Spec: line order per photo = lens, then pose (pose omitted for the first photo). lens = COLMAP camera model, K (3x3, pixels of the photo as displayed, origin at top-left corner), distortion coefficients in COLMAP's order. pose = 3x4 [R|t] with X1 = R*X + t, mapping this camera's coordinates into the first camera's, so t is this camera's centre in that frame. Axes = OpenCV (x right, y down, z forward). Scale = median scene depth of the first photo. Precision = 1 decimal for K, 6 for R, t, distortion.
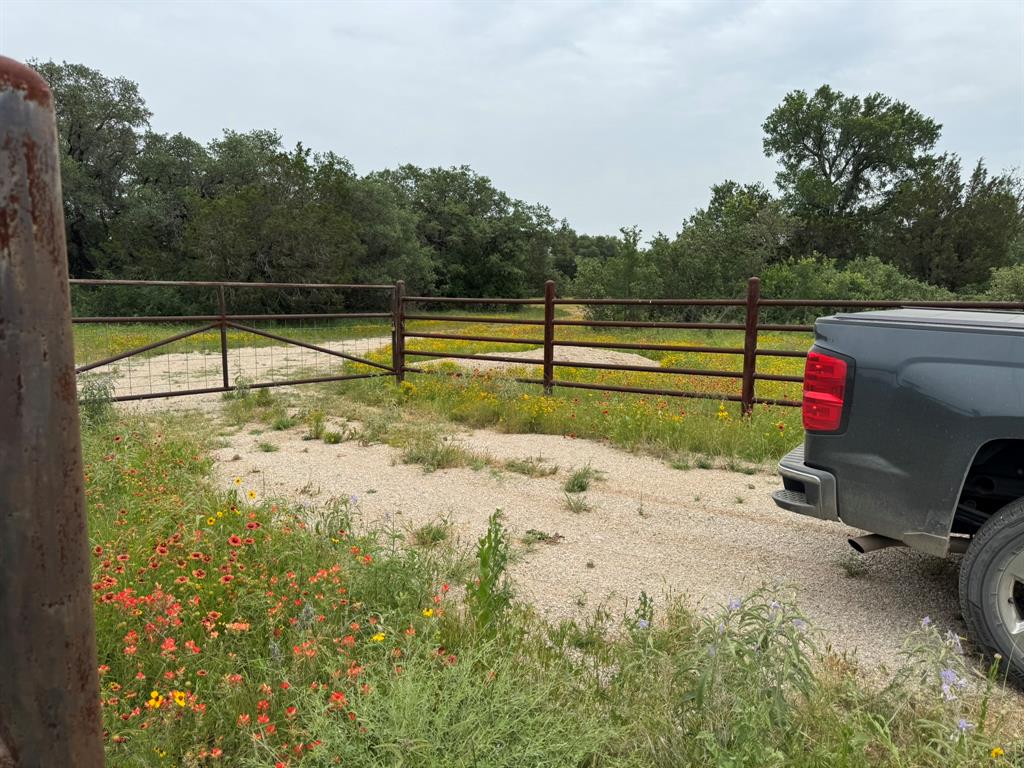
lens RADIAL K [[727.3, 0, 512.0], [0, 727.3, 384.0], [0, 0, 1]] dist [0.002466, -0.039182]
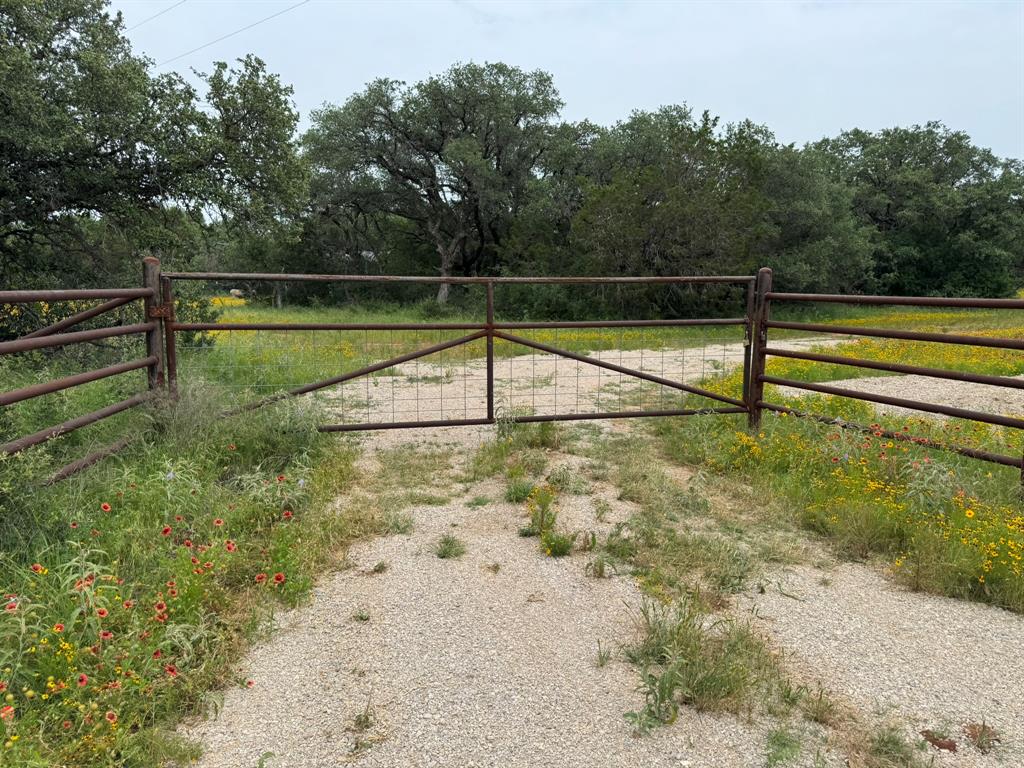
lens RADIAL K [[736.8, 0, 512.0], [0, 736.8, 384.0], [0, 0, 1]] dist [0.039585, -0.036796]
pose [[0.840431, 0.060862, -0.538490, 0.006693], [-0.056531, 0.998098, 0.024579, -0.015833], [0.538962, 0.009785, 0.842274, 0.122594]]
